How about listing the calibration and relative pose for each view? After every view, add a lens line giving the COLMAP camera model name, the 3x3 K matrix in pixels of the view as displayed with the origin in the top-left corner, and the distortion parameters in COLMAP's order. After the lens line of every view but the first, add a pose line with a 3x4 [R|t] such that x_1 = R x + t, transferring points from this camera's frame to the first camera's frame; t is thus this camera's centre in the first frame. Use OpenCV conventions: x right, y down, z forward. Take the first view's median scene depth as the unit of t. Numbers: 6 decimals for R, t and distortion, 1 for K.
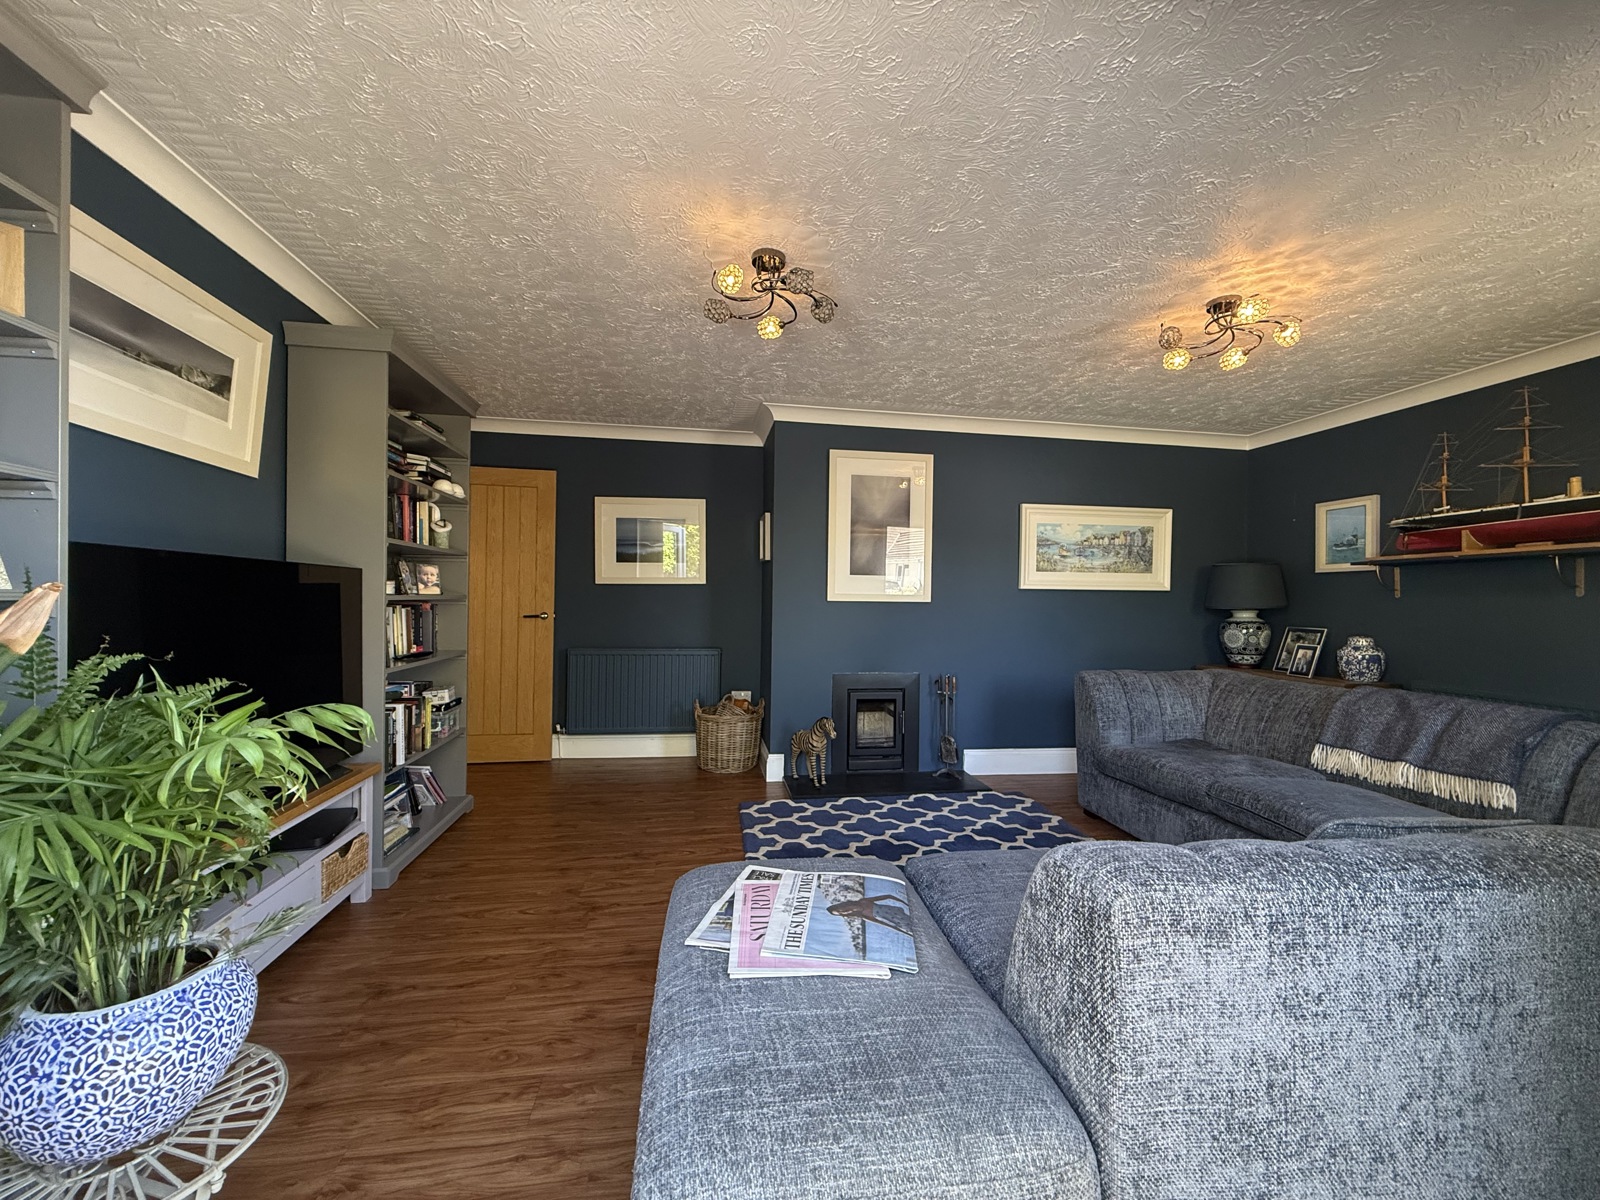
lens RADIAL K [[635.3, 0, 799.7], [0, 635.3, 601.6], [0, 0, 1]] dist [0.001978, -0.000721]
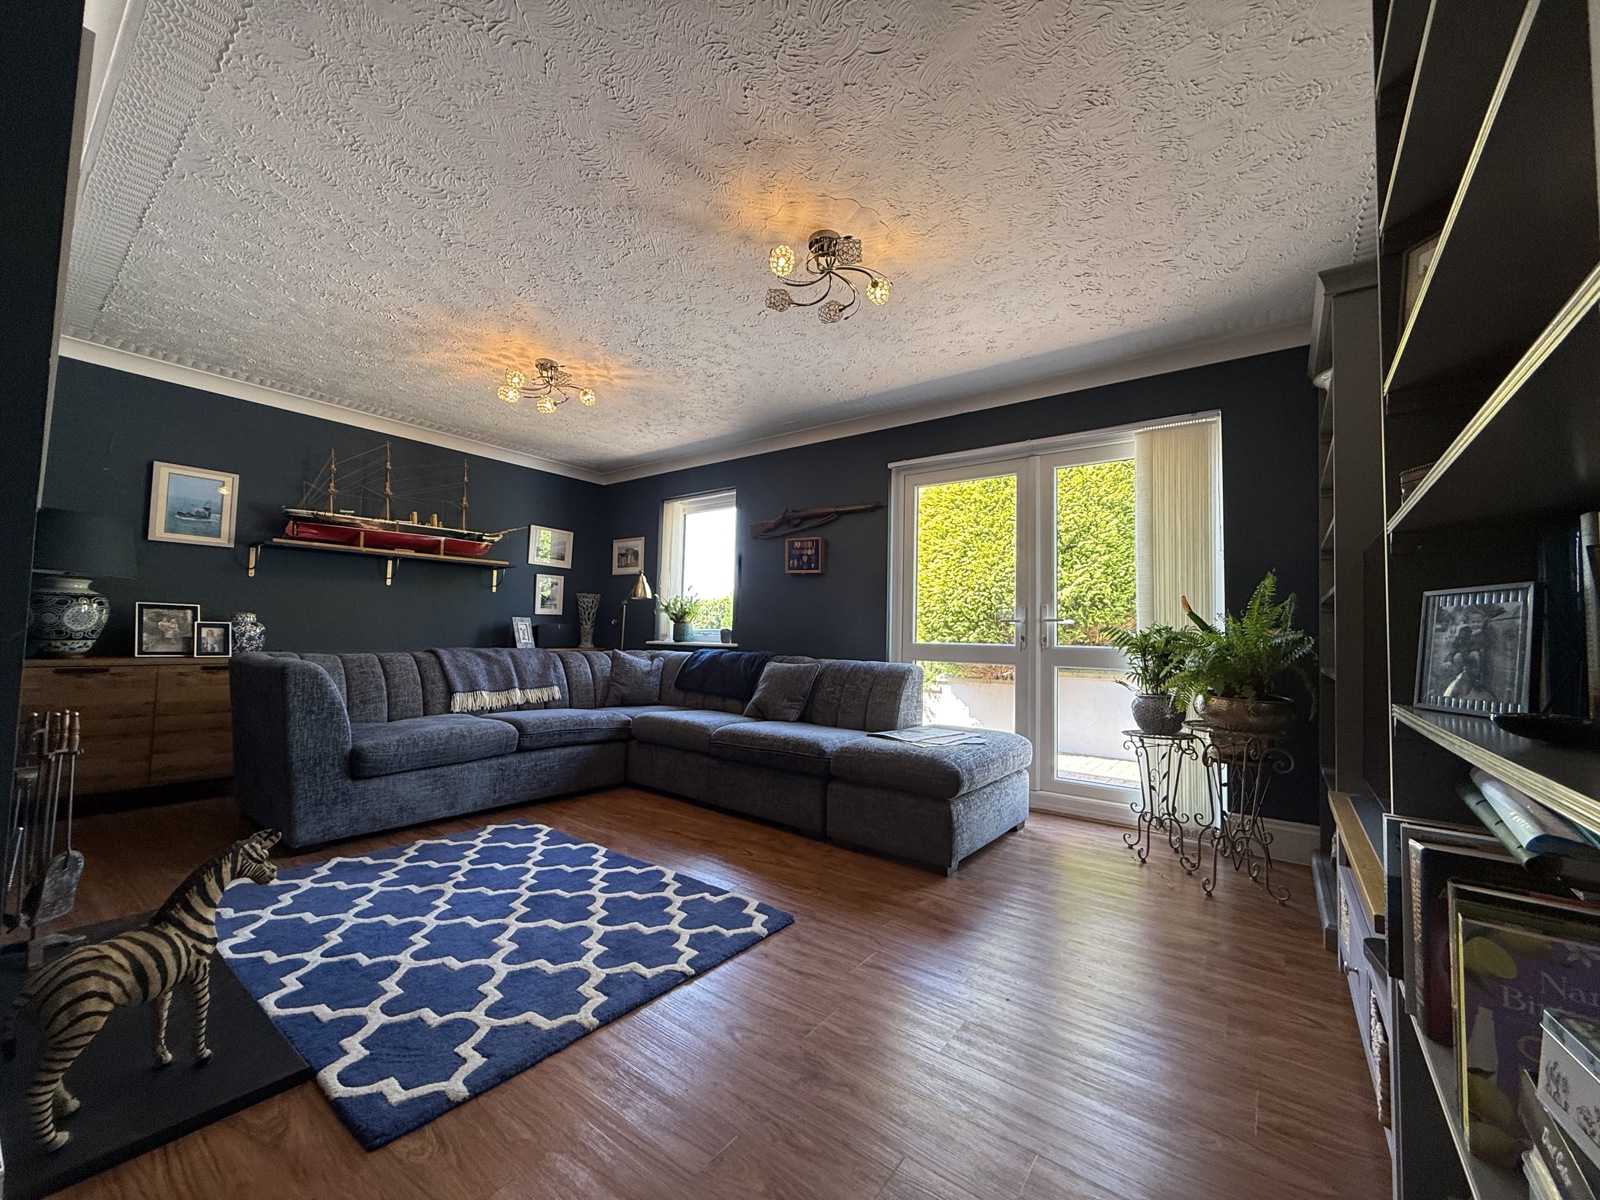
lens RADIAL K [[635.3, 0, 801.8], [0, 635.3, 602.6], [0, 0, 1]] dist [0.001978, -0.000721]
pose [[-0.701158, 0.006790, 0.712974, -0.490252], [-0.034570, 0.998455, -0.043505, 0.054886], [-0.712167, -0.055151, -0.699840, 1.127471]]
